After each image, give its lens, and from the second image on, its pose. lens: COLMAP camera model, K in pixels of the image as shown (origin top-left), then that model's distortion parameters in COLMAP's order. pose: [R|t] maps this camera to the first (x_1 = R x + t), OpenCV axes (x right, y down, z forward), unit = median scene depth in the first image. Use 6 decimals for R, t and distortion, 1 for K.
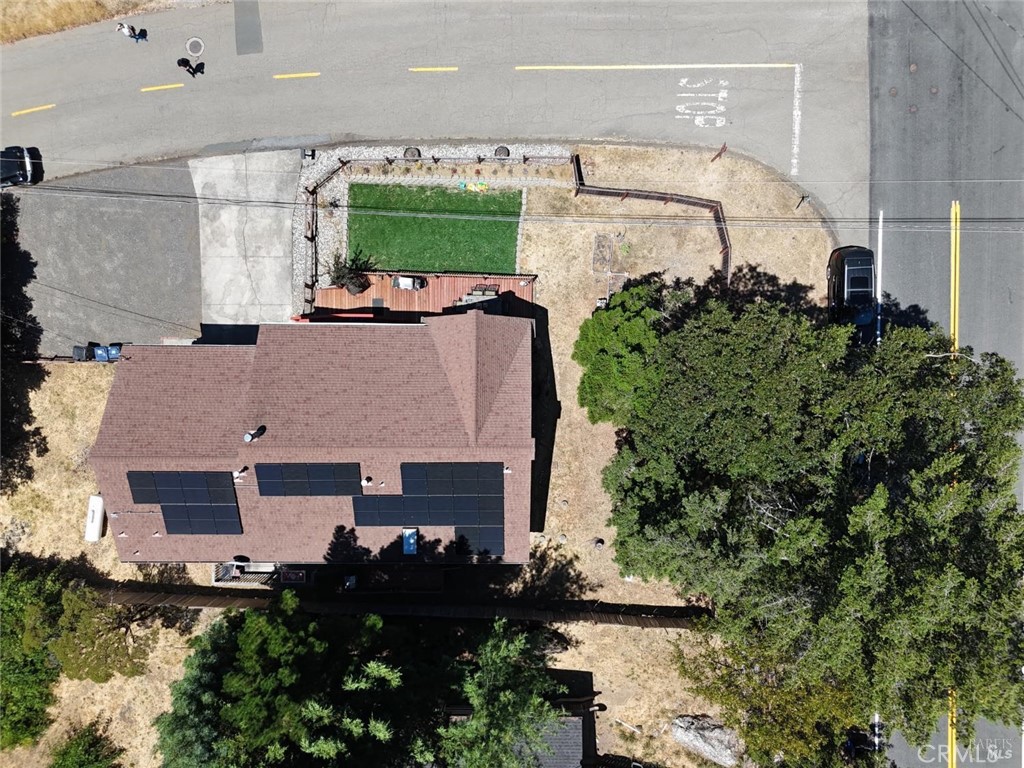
lens RADIAL K [[760.9, 0, 515.6], [0, 760.9, 384.1], [0, 0, 1]] dist [0.058773, -0.046613]
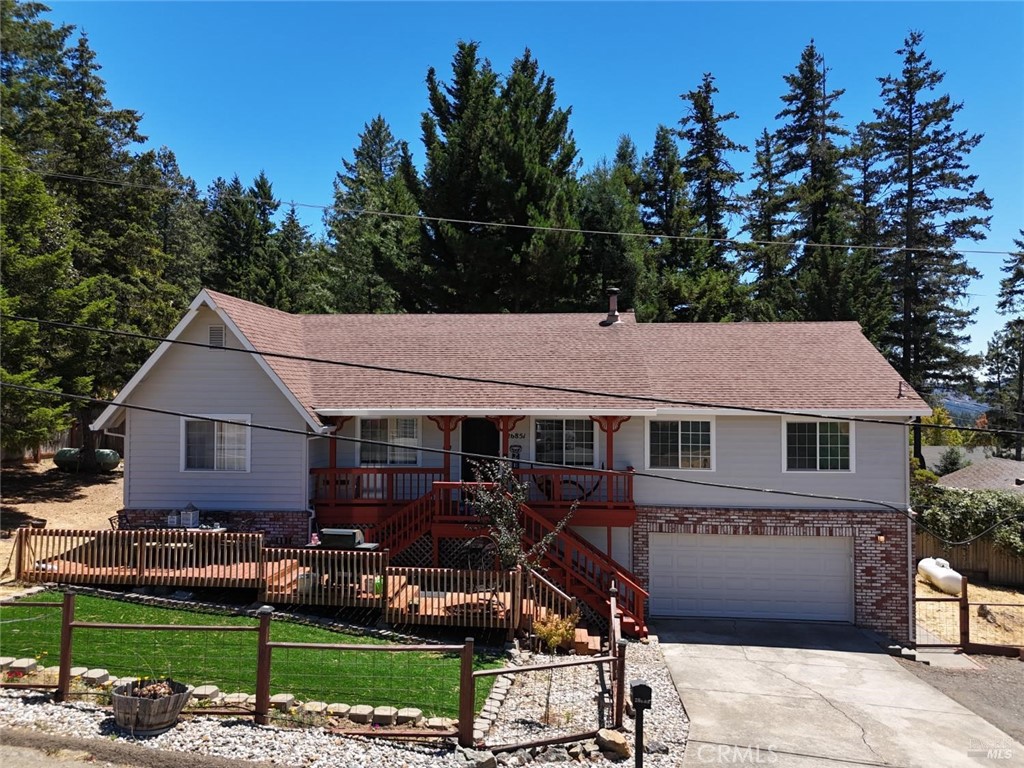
lens RADIAL K [[760.9, 0, 515.6], [0, 760.9, 384.1], [0, 0, 1]] dist [0.058773, -0.046613]
pose [[-0.998212, -0.002218, 0.059740, -0.253567], [0.059732, 0.003574, 0.998208, -0.512562], [-0.002427, 0.999991, -0.003435, 0.909290]]
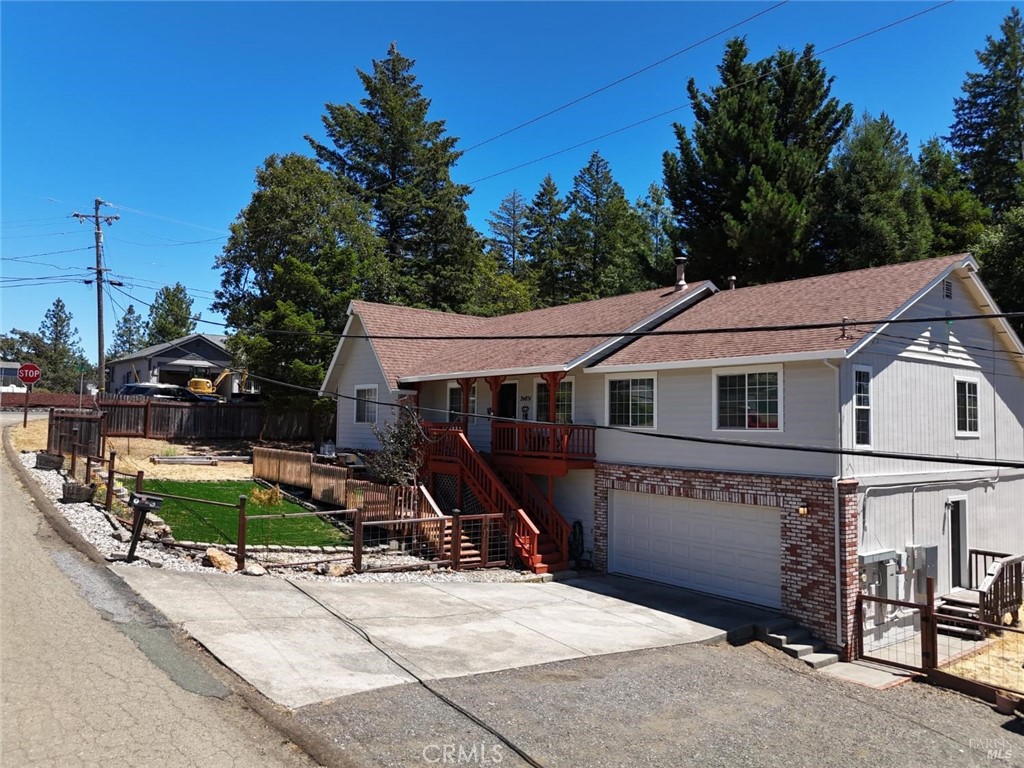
lens RADIAL K [[760.9, 0, 515.6], [0, 760.9, 384.1], [0, 0, 1]] dist [0.058773, -0.046613]
pose [[-0.630396, 0.032056, 0.775612, -0.648109], [0.776228, 0.036901, 0.629372, -0.388637], [-0.008445, 0.998805, -0.048145, 0.956508]]
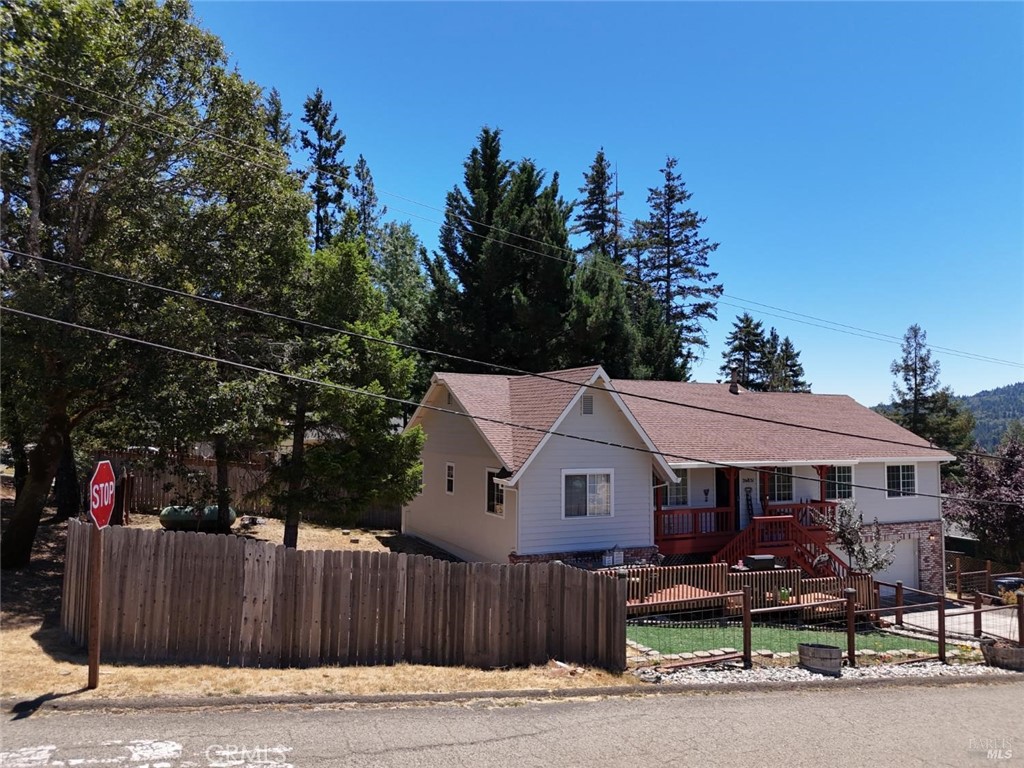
lens RADIAL K [[760.9, 0, 515.6], [0, 760.9, 384.1], [0, 0, 1]] dist [0.058773, -0.046613]
pose [[-0.899932, -0.029009, -0.435065, 0.234171], [-0.435921, 0.037421, 0.899207, -0.532240], [-0.009804, 0.998878, -0.046322, 0.891156]]
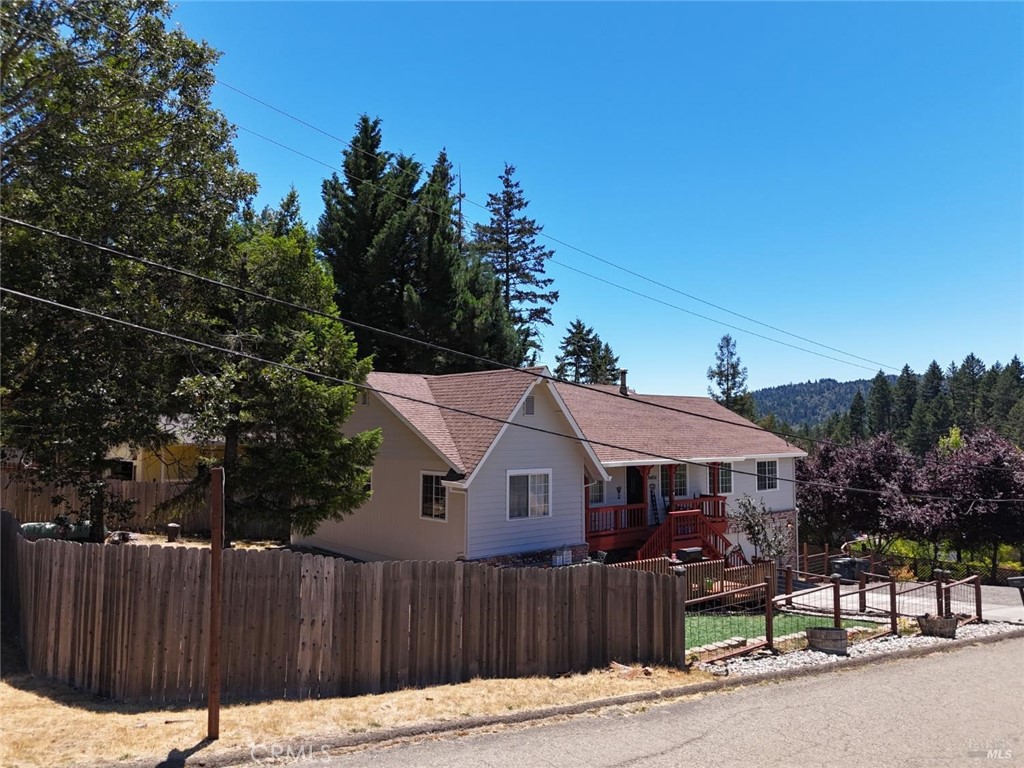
lens RADIAL K [[760.9, 0, 515.6], [0, 760.9, 384.1], [0, 0, 1]] dist [0.058773, -0.046613]
pose [[-0.754612, -0.039167, -0.655001, 0.313208], [-0.656129, 0.033728, 0.753895, -0.468057], [-0.007436, 0.998663, -0.051150, 0.893059]]
